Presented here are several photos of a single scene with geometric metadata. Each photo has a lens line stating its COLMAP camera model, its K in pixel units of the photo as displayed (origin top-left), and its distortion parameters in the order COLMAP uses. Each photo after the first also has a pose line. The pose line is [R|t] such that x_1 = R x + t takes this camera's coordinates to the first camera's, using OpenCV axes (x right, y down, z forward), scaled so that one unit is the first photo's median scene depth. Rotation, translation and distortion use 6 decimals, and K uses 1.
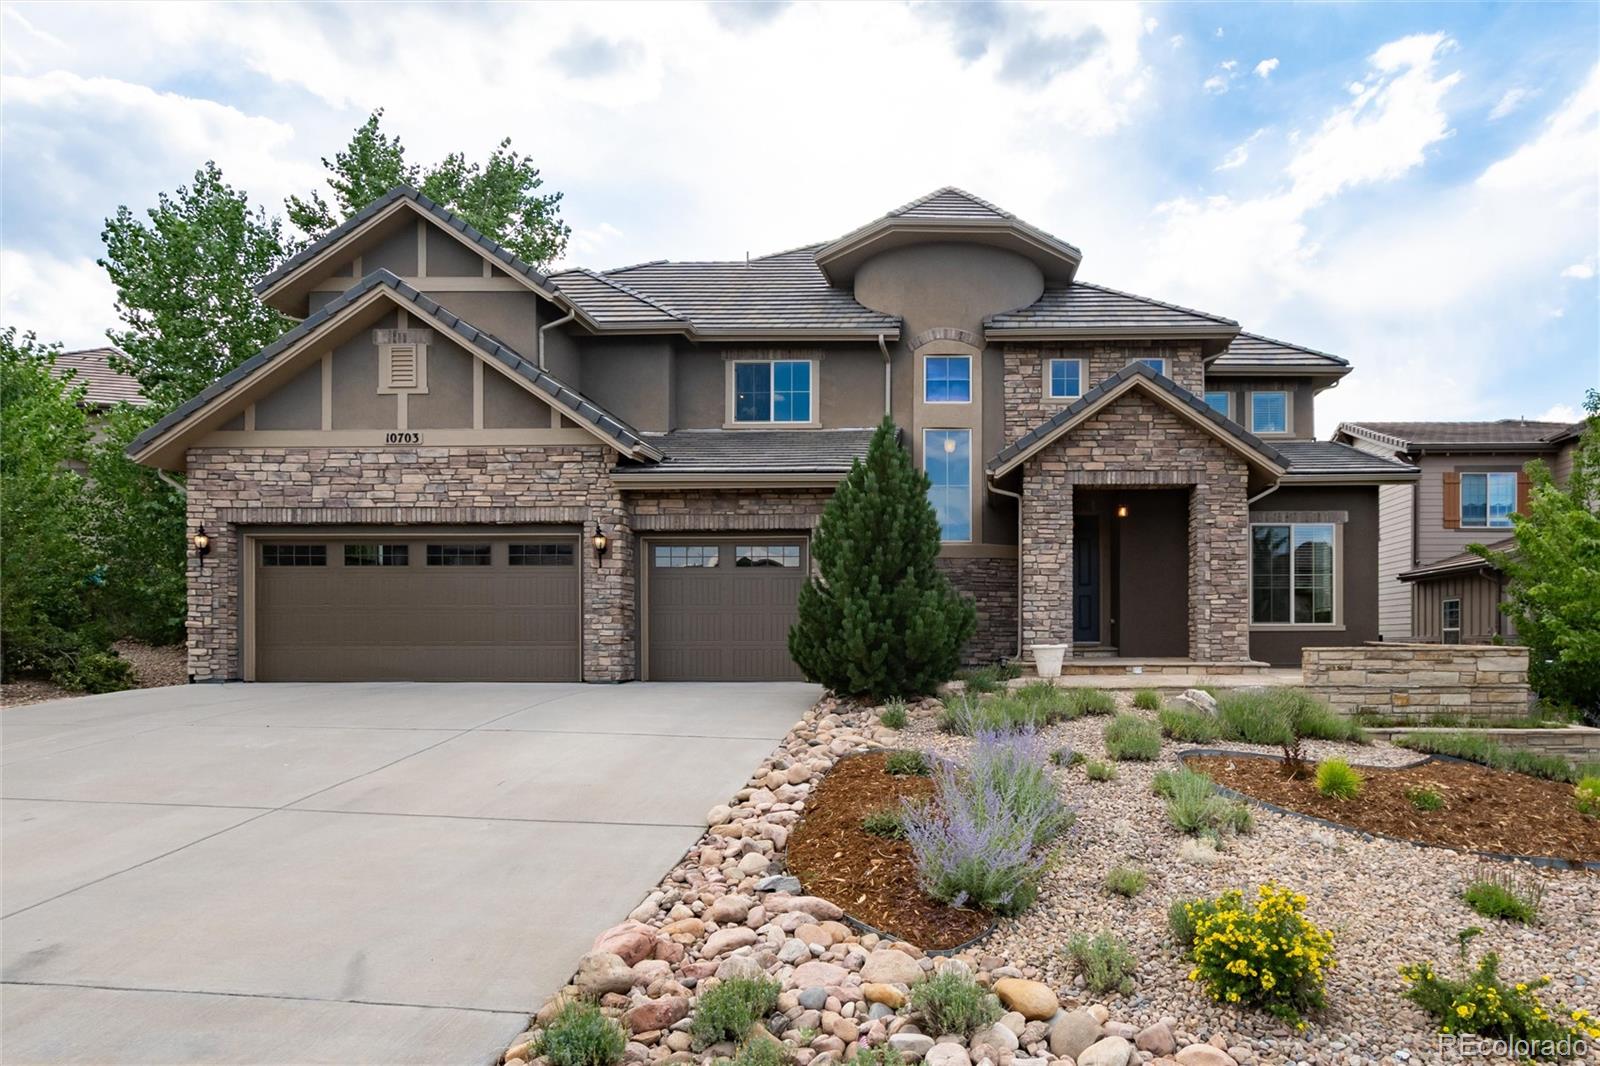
lens RADIAL K [[938.9, 0, 961.7], [0, 938.9, 645.1], [0, 0, 1]] dist [-0.021417, 0.000566]
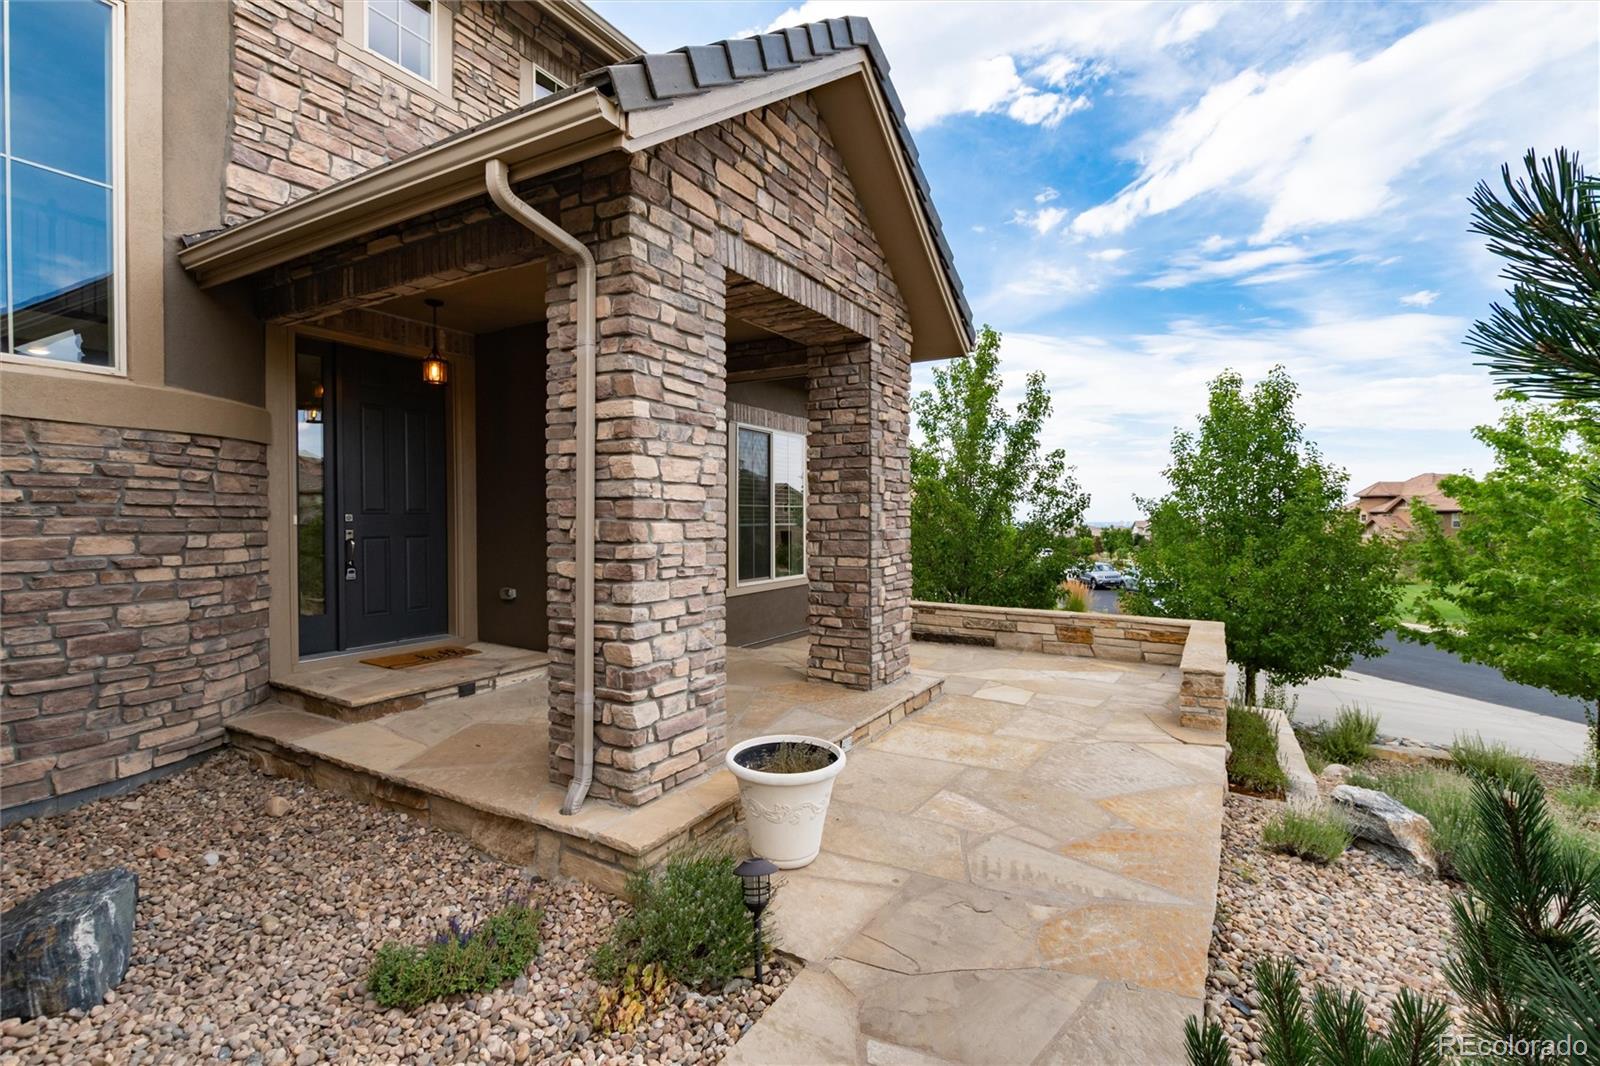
lens RADIAL K [[730.3, 0, 808.0], [0, 730.3, 523.2], [0, 0, 1]] dist [-0.005331, -0.000714]
pose [[0.470709, -0.005673, 0.882270, -0.122591], [0.005177, 0.999980, 0.003668, -0.080834], [-0.882273, 0.002840, 0.470729, 0.912809]]
